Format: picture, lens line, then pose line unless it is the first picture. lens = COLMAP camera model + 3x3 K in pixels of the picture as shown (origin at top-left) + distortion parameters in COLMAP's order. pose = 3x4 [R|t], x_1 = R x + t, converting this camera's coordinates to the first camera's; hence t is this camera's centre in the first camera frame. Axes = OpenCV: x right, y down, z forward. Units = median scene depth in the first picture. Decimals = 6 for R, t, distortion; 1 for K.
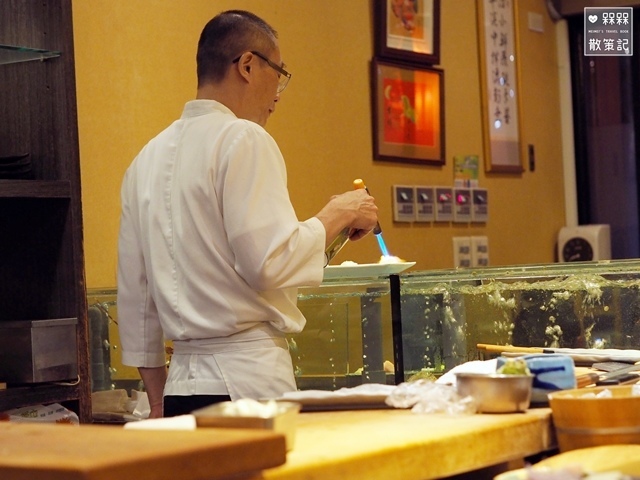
lens RADIAL K [[1786.3, 0, 320.0], [0, 1786.3, 240.0], [0, 0, 1]] dist [0.146025, -1.108989]
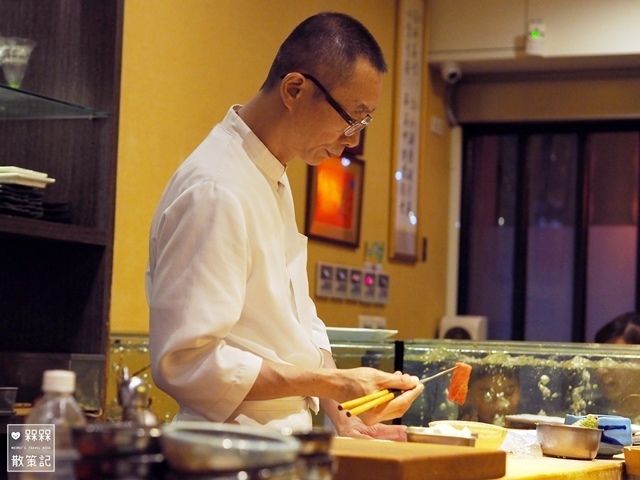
lens RADIAL K [[1786.3, 0, 320.0], [0, 1786.3, 240.0], [0, 0, 1]] dist [0.146025, -1.108989]
pose [[0.986230, 0.096399, 0.134377, -0.103464], [-0.090071, 0.994555, -0.052414, 0.012380], [-0.138698, 0.039589, 0.989543, -0.070211]]
